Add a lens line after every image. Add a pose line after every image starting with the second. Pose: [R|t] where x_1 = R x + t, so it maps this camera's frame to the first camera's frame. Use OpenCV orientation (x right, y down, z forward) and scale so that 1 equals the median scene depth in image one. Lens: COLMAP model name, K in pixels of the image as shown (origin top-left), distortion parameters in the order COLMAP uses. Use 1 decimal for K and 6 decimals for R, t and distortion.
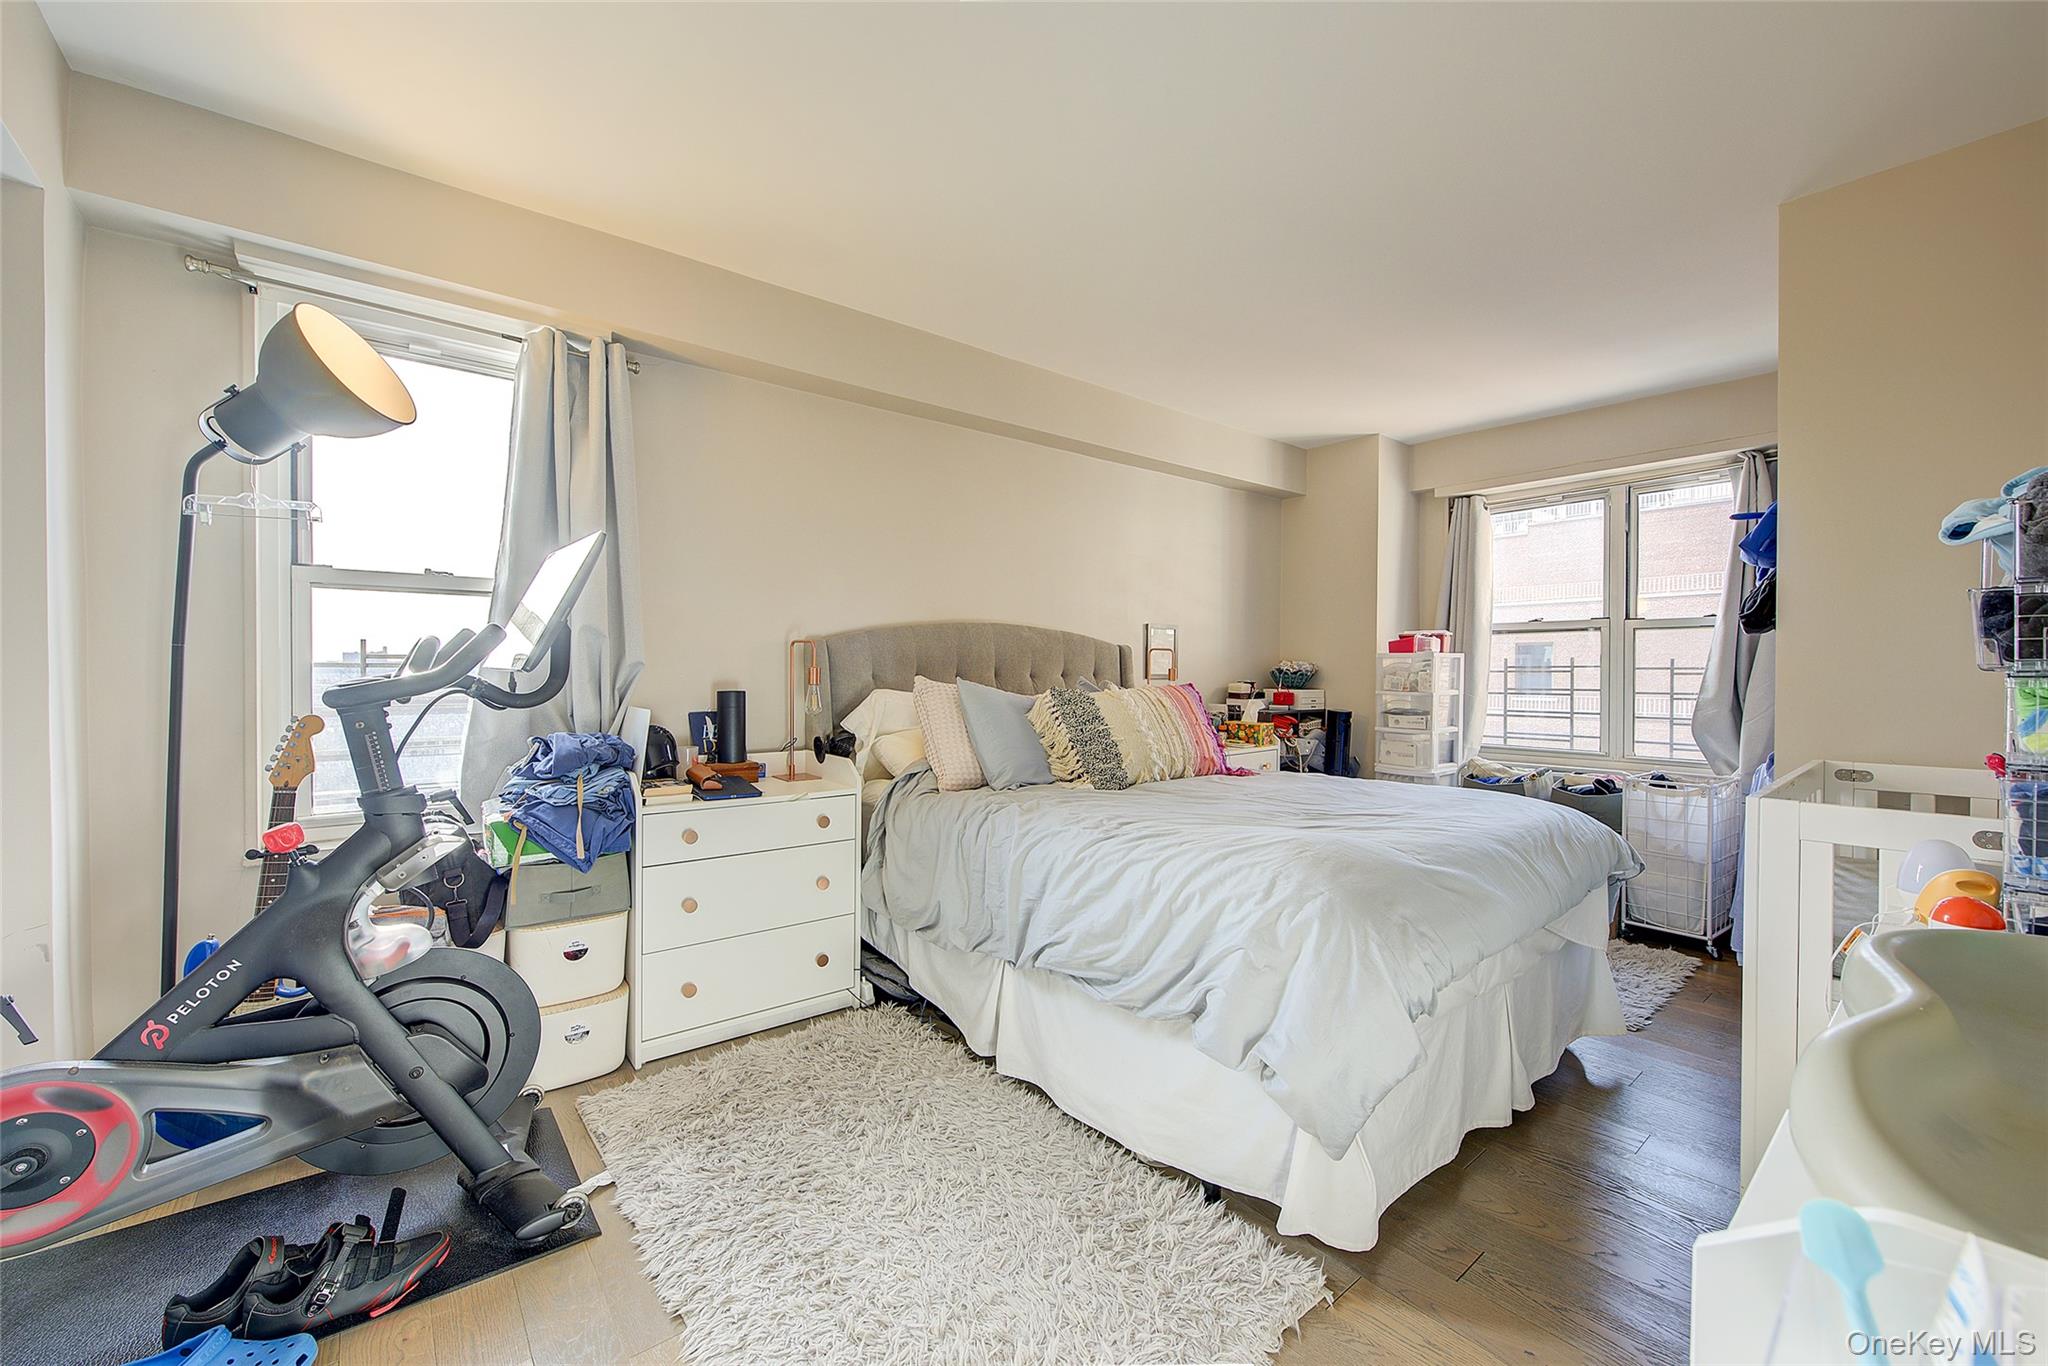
lens RADIAL K [[813.5, 0, 1023.6], [0, 813.5, 683.8], [0, 0, 1]] dist [-0.004537, -0.001252]
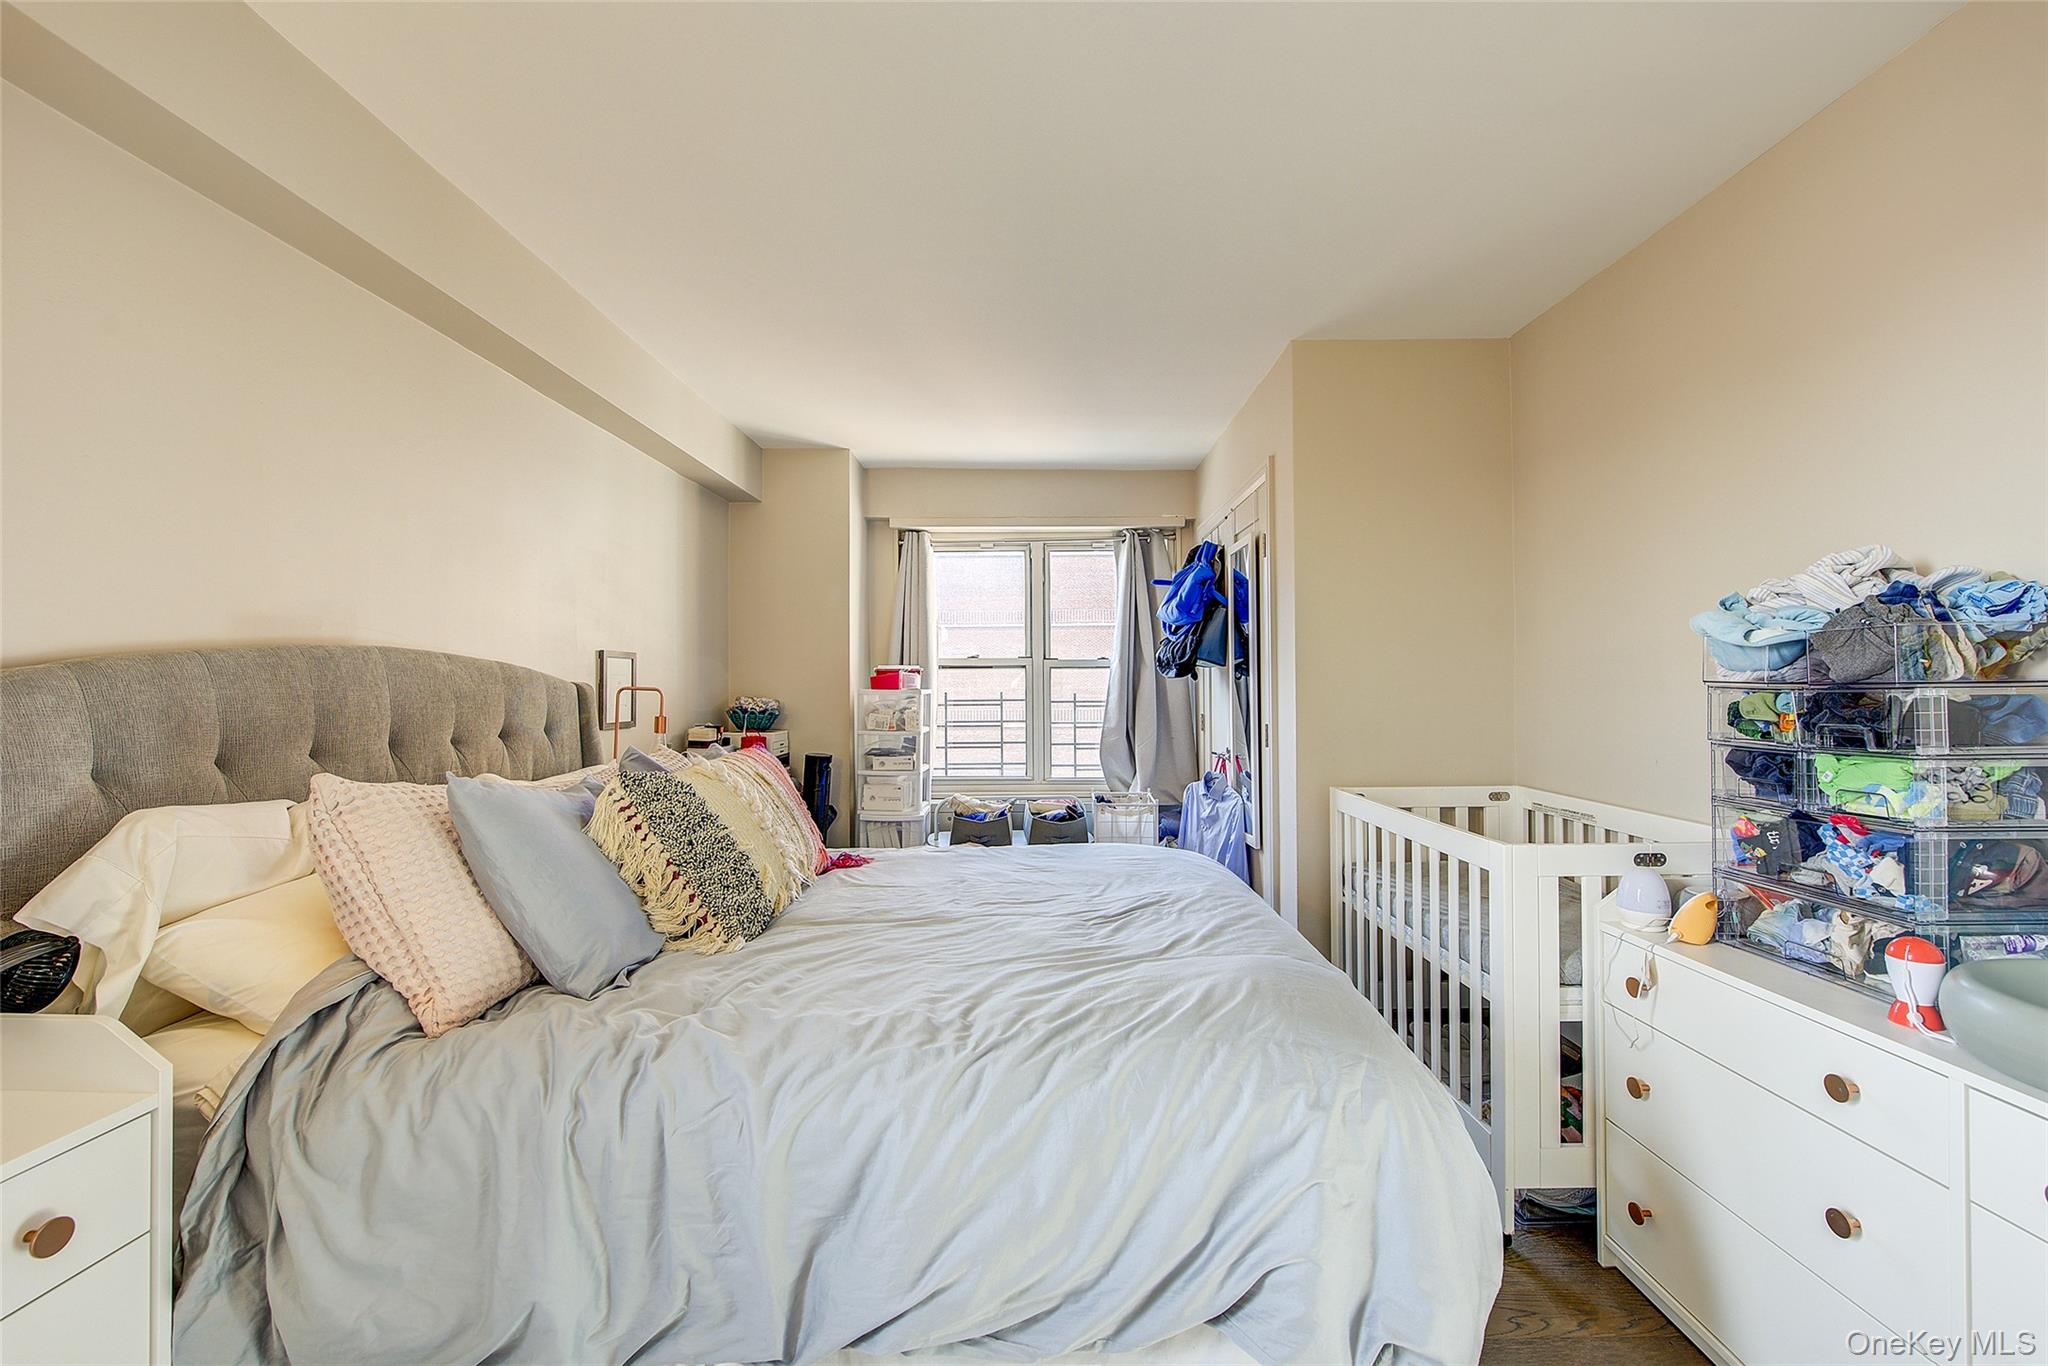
lens RADIAL K [[813.5, 0, 1032.2], [0, 813.5, 677.2], [0, 0, 1]] dist [-0.004537, -0.001252]
pose [[0.625139, 0.002946, 0.780508, -0.163795], [0.017476, 0.999689, -0.017770, -0.033744], [-0.780318, 0.024749, 0.624893, 0.302004]]
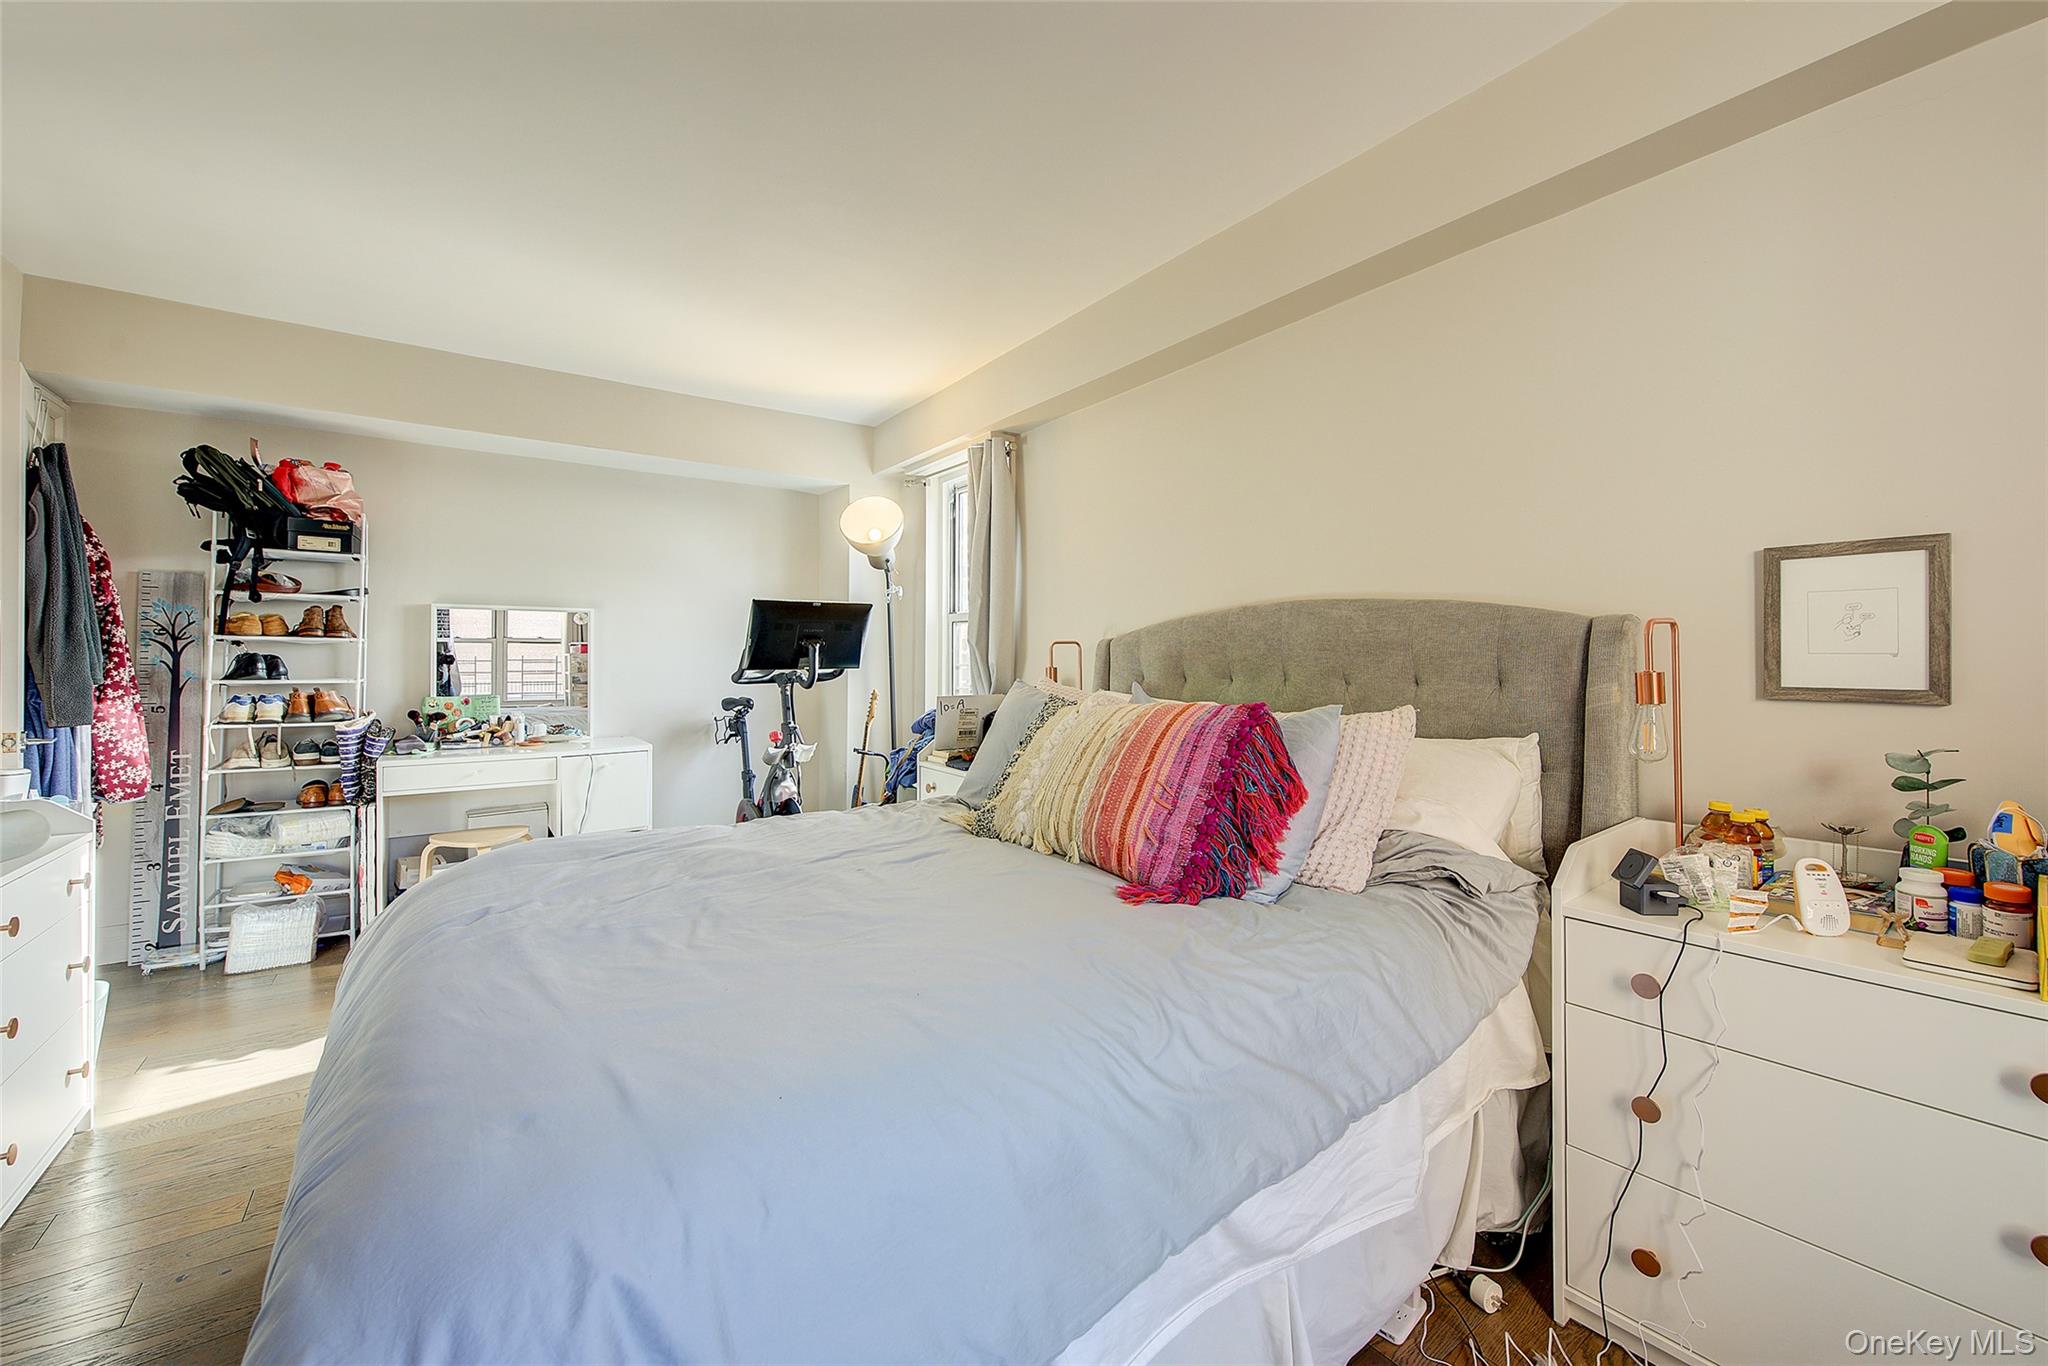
lens RADIAL K [[813.5, 0, 1025.0], [0, 813.5, 669.2], [0, 0, 1]] dist [-0.004537, -0.001252]
pose [[0.998268, -0.003714, -0.058707, 2.272638], [0.003135, 0.999946, -0.009949, 0.031504], [0.058741, 0.009748, 0.998226, -1.122901]]
